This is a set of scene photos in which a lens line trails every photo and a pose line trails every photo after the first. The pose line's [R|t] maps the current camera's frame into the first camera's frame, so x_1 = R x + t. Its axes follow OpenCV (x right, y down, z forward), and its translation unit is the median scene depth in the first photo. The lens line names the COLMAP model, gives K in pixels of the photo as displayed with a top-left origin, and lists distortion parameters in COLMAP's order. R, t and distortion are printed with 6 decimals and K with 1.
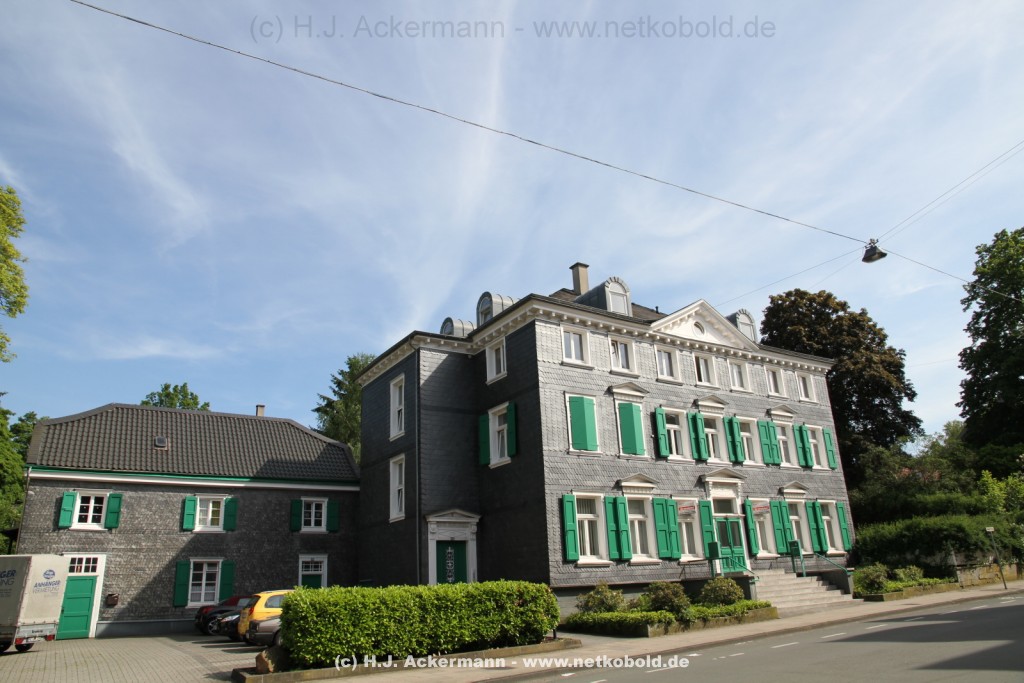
lens RADIAL K [[727.7, 0, 512.0], [0, 727.7, 341.5], [0, 0, 1]] dist [-0.114226, 0.099106]
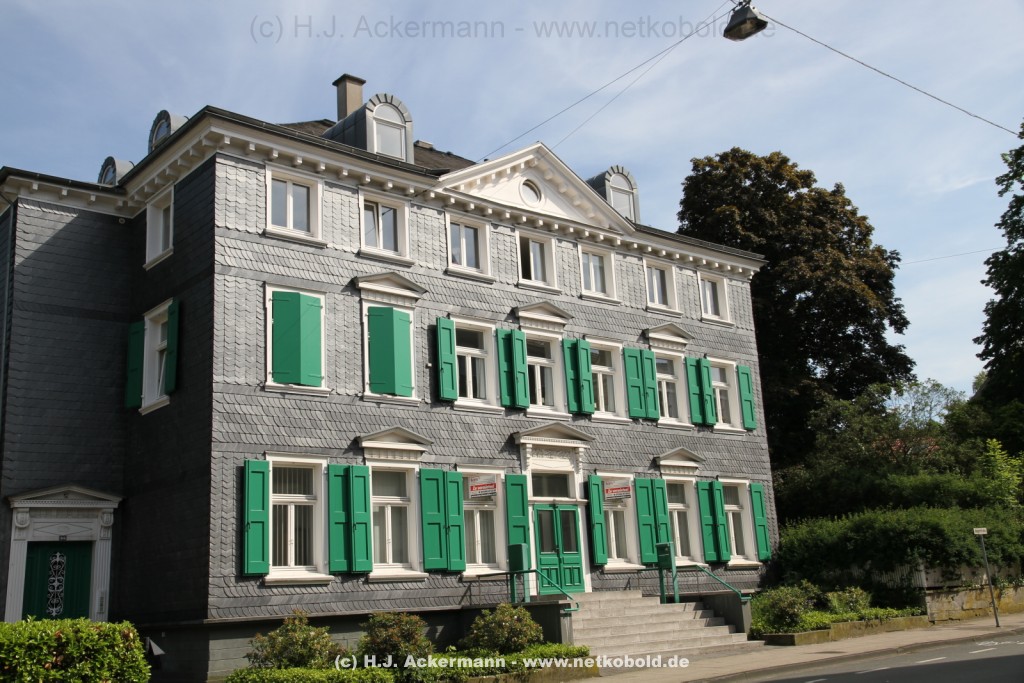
lens RADIAL K [[1080.1, 0, 512.0], [0, 1080.1, 341.5], [0, 0, 1]] dist [0.001357, 0.242243]
pose [[0.991704, 0.023067, 0.126452, 0.141005], [-0.034368, 0.995534, 0.087929, 0.029730], [-0.123859, -0.091545, 0.988068, 0.114303]]
